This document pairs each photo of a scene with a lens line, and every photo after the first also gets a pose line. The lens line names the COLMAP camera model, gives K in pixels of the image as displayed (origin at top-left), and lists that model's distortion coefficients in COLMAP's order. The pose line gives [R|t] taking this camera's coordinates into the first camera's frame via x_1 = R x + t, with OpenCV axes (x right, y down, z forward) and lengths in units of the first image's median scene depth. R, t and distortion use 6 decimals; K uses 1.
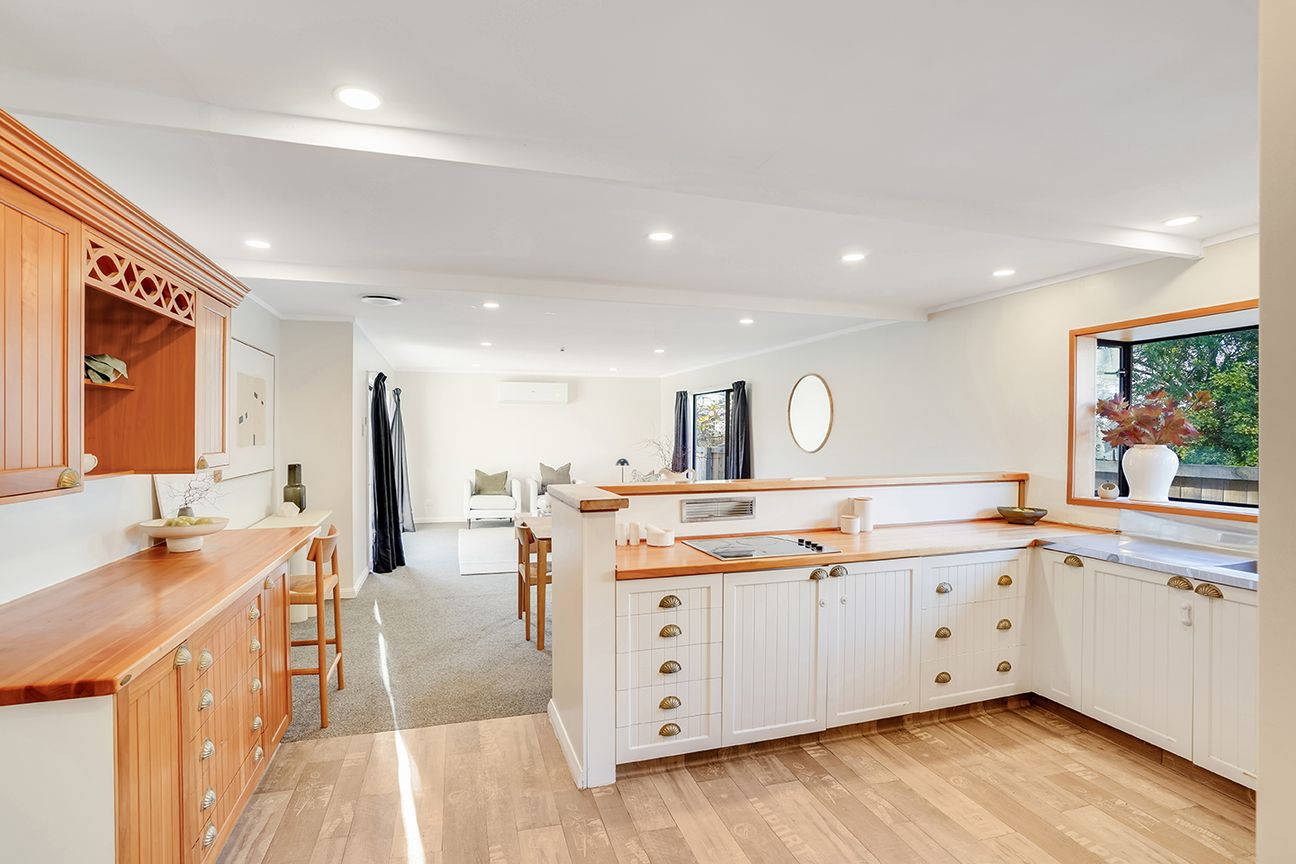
lens RADIAL K [[664.9, 0, 648.0], [0, 664.9, 432.0], [0, 0, 1]] dist [-0.029532, 0.023288]
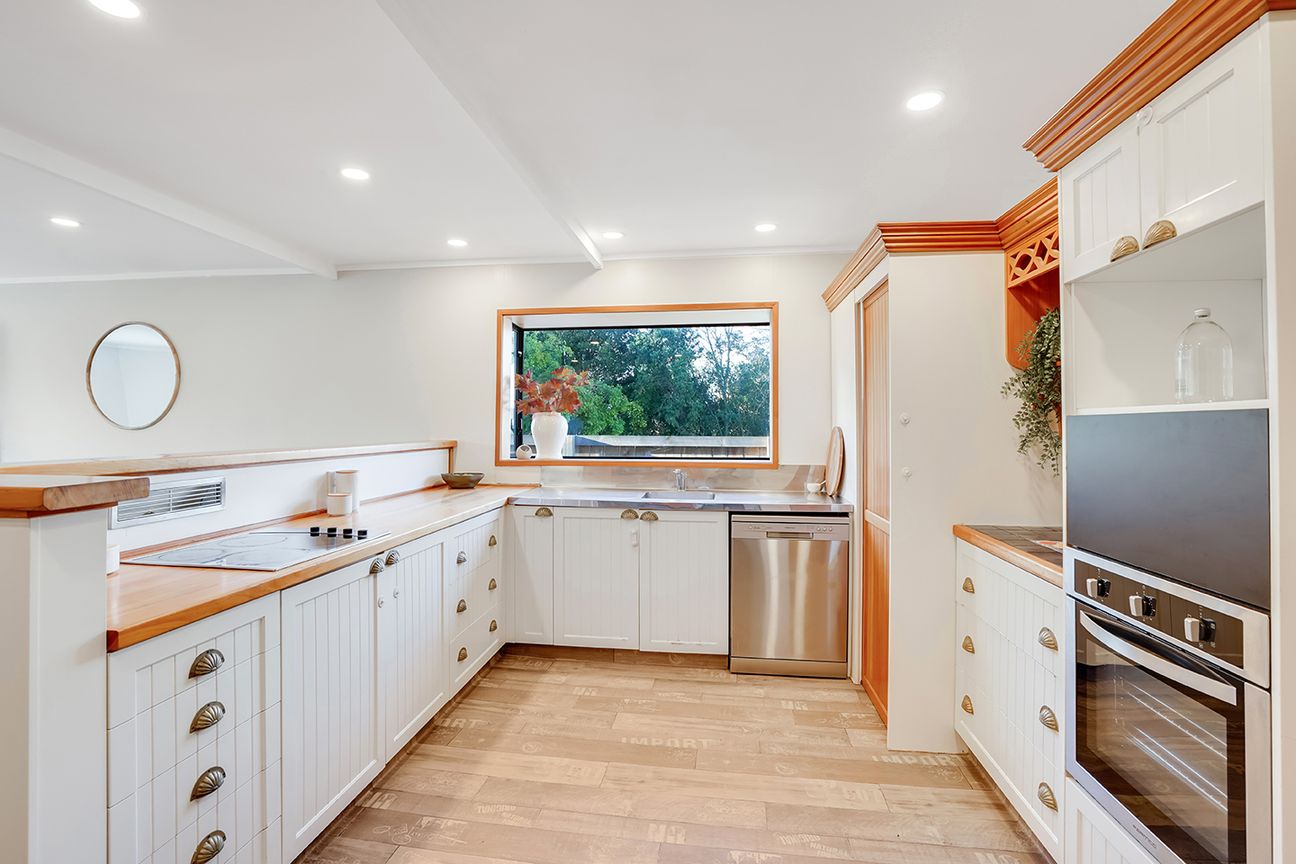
lens RADIAL K [[626.4, 0, 647.5], [0, 626.4, 411.0], [0, 0, 1]] dist [-0.068847, 0.037580]
pose [[0.413155, 0.025714, 0.910298, -0.262381], [-0.003076, 0.999635, -0.026841, 0.055301], [-0.910655, 0.008289, 0.413083, 0.425205]]
